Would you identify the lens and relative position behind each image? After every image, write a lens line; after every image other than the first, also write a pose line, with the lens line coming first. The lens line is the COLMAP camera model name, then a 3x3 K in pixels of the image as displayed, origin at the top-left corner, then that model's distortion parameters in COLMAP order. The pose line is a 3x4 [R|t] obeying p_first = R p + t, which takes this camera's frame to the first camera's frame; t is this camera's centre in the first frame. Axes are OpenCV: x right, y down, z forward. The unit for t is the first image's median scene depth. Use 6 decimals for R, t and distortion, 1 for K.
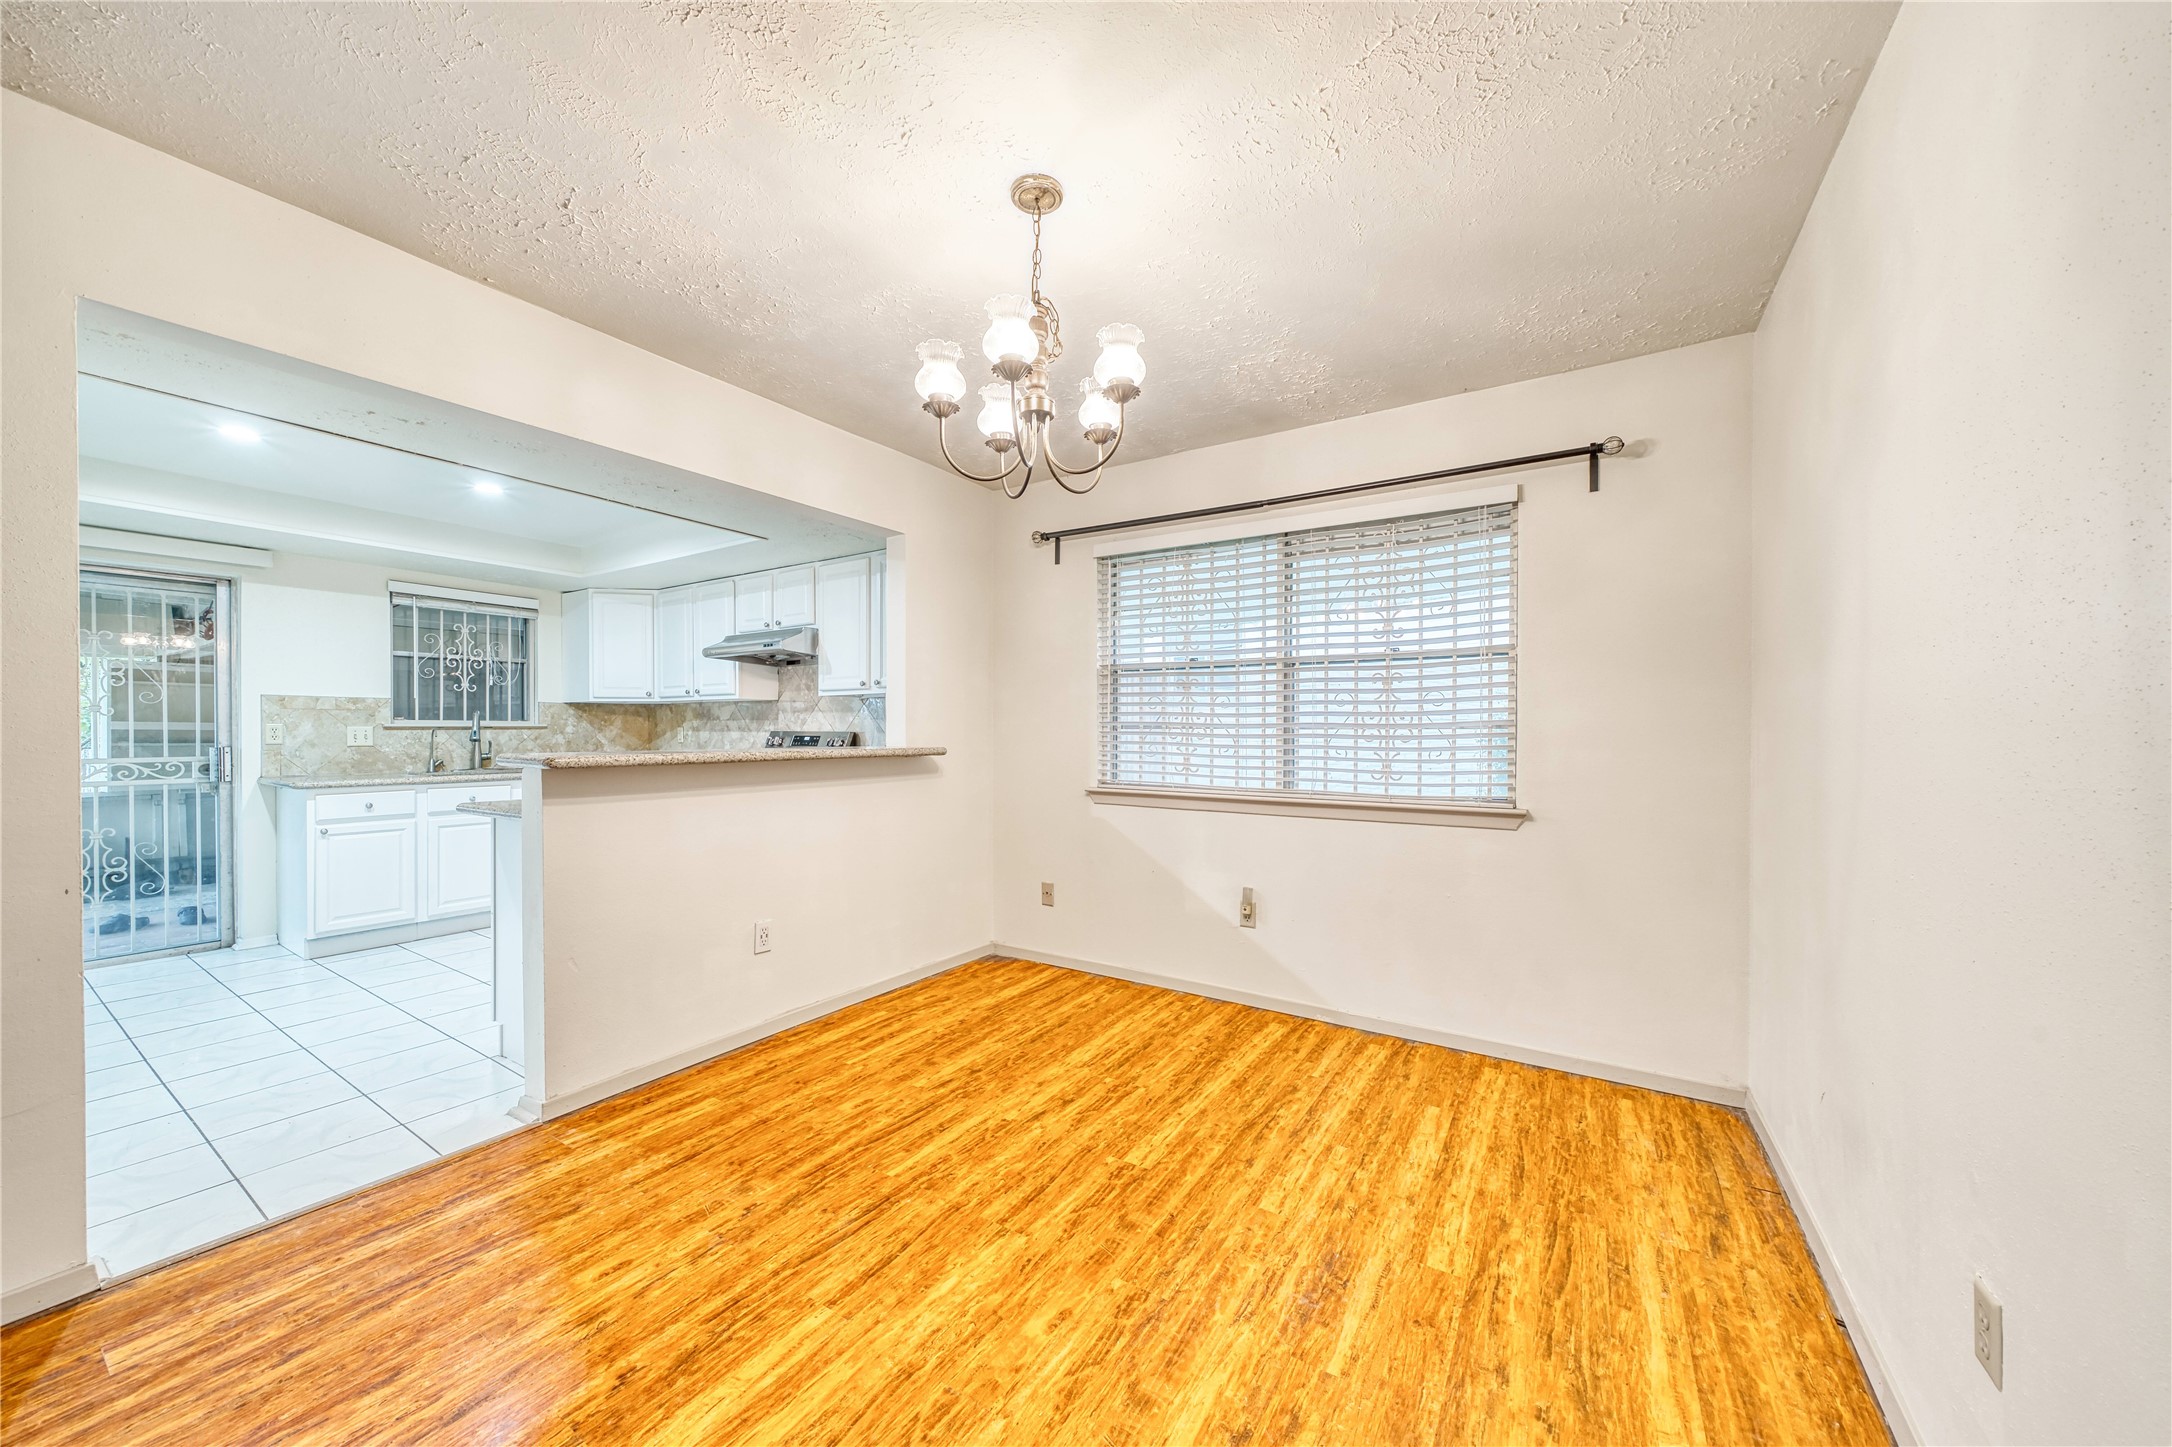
lens RADIAL K [[776.5, 0, 1081.8], [0, 776.5, 735.0], [0, 0, 1]] dist [-0.001289, -0.000279]
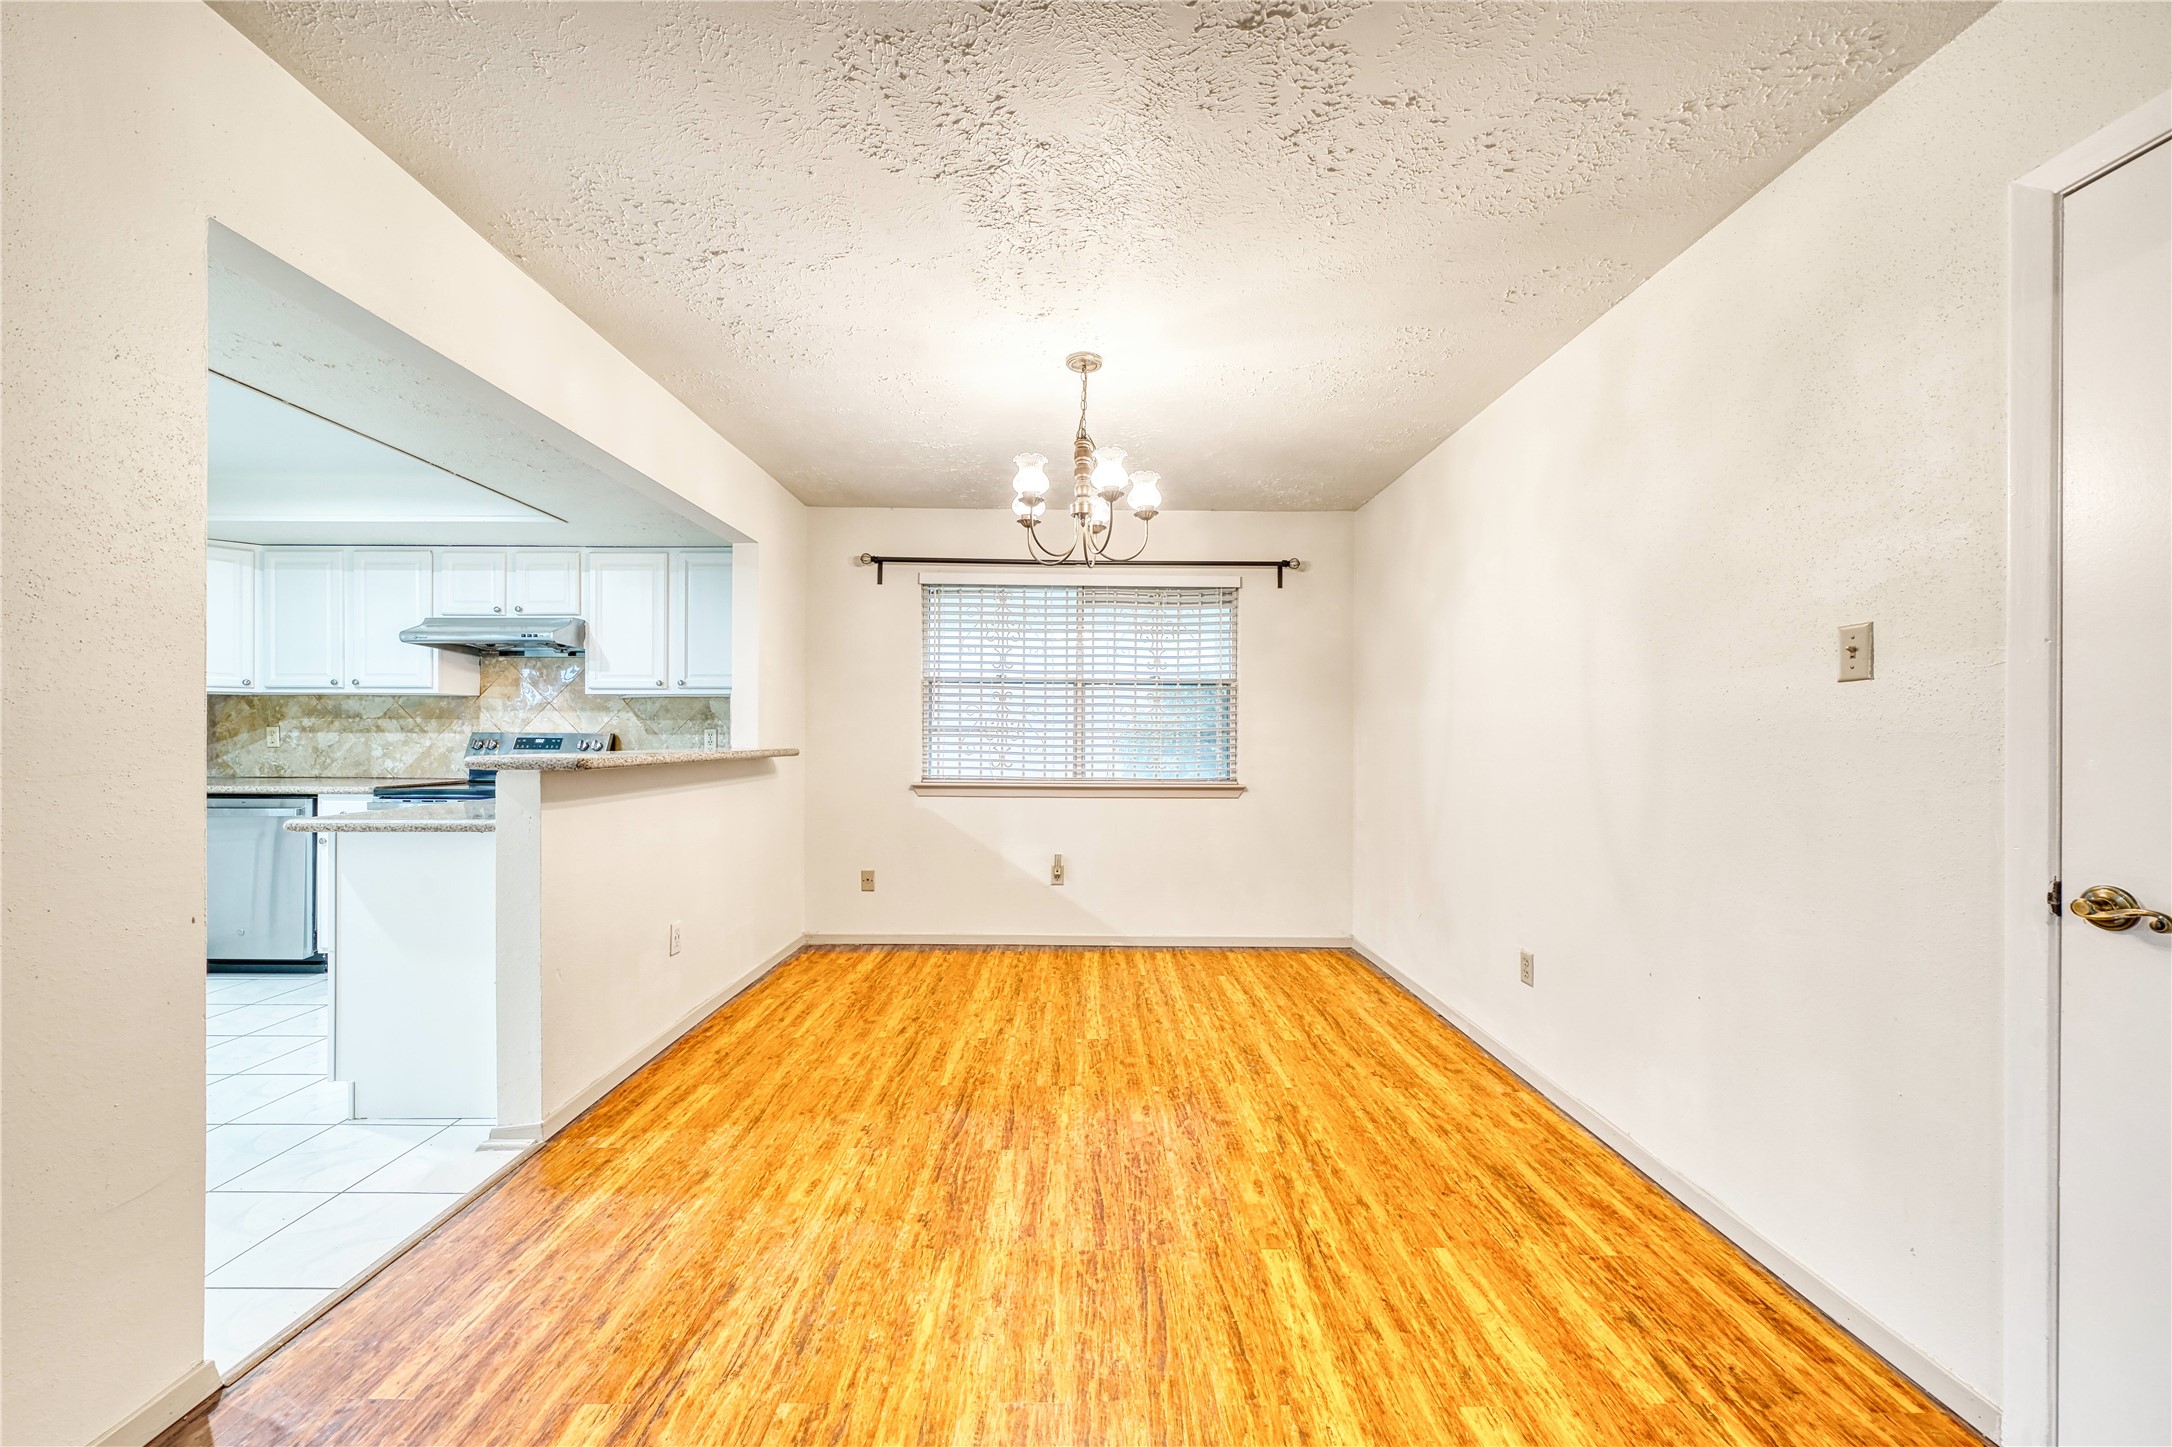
lens RADIAL K [[776.5, 0, 1081.8], [0, 776.5, 735.0], [0, 0, 1]] dist [-0.001289, -0.000279]
pose [[0.838094, 0.002182, 0.545522, -0.442315], [-0.000218, 0.999993, -0.003665, 0.001214], [-0.545526, 0.002953, 0.838089, -0.107818]]
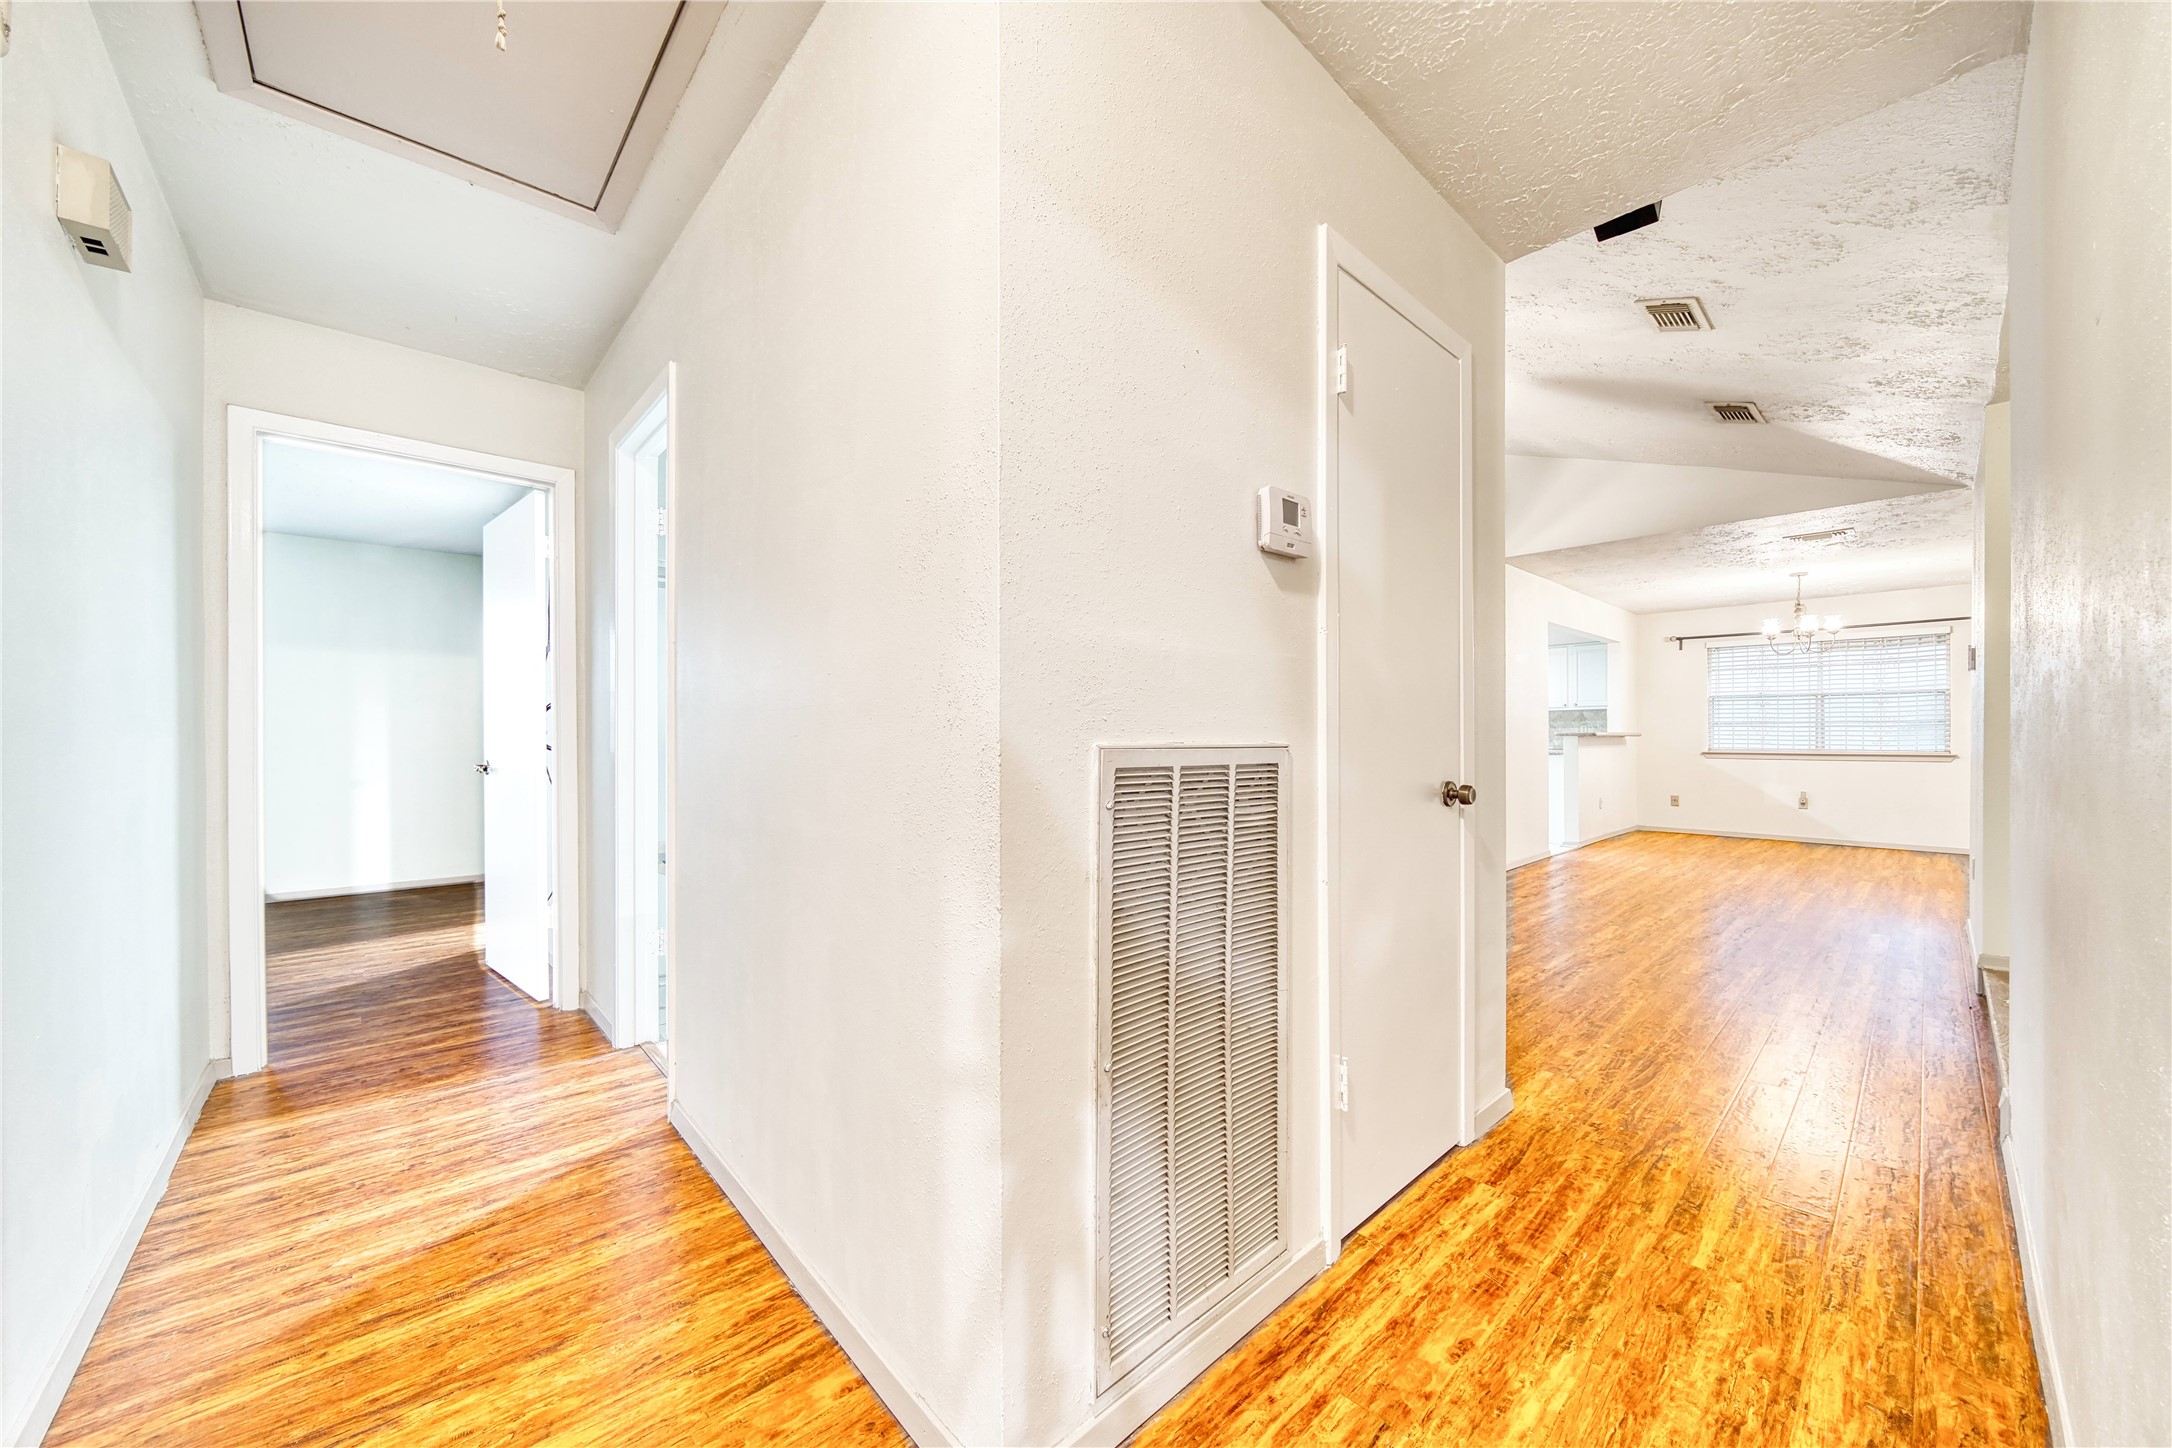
lens RADIAL K [[777.8, 0, 1099.3], [0, 777.8, 735.1], [0, 0, 1]] dist [-0.001357, -0.000109]
pose [[0.970880, -0.004010, -0.239532, -1.234059], [0.002044, 0.999962, -0.008455, 0.039938], [0.239557, 0.007720, 0.970852, -1.715160]]
